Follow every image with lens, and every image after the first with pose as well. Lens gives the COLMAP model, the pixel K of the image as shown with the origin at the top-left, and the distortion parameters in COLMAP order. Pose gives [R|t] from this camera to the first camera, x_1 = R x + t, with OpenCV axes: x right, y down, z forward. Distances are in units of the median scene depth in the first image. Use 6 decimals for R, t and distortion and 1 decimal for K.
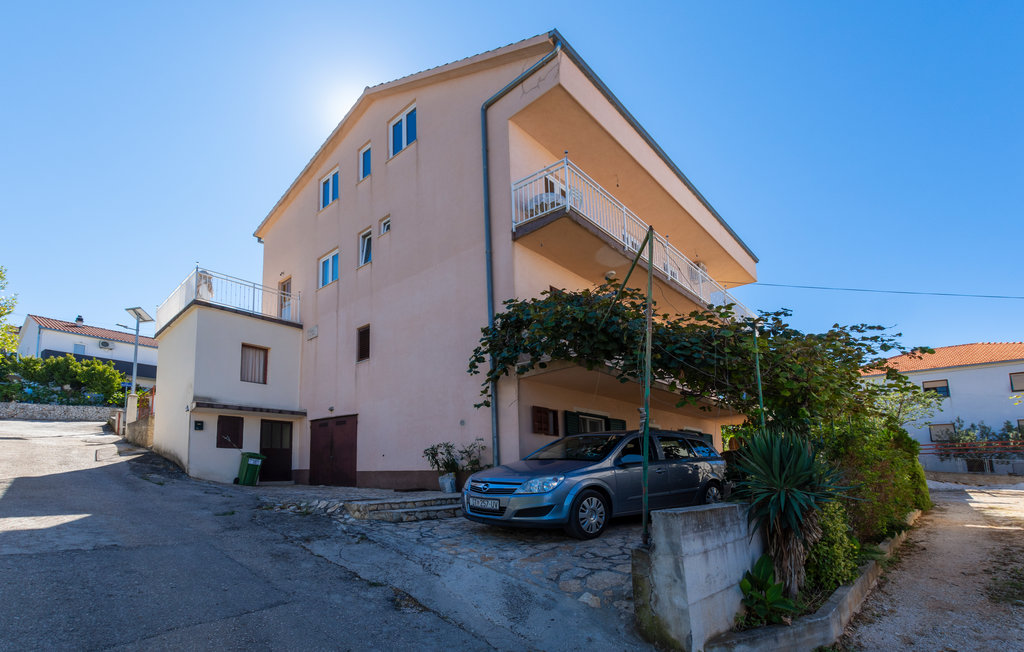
lens RADIAL K [[429.0, 0, 512.3], [0, 429.0, 420.8], [0, 0, 1]] dist [0.000868, 0.000046]
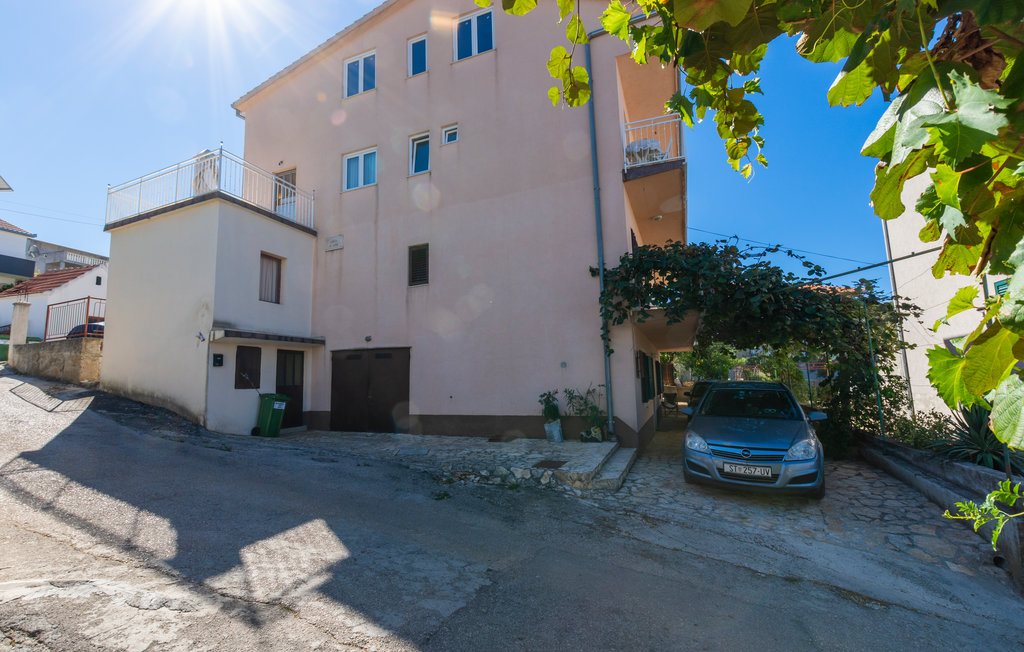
lens RADIAL K [[444.4, 0, 512.0], [0, 444.4, 326.0], [0, 0, 1]] dist [0.001402, -0.000004]
pose [[0.947513, 0.042237, 0.316915, -0.459111], [-0.038281, 0.999092, -0.018700, -0.049879], [-0.317417, 0.005587, 0.948270, 0.098300]]
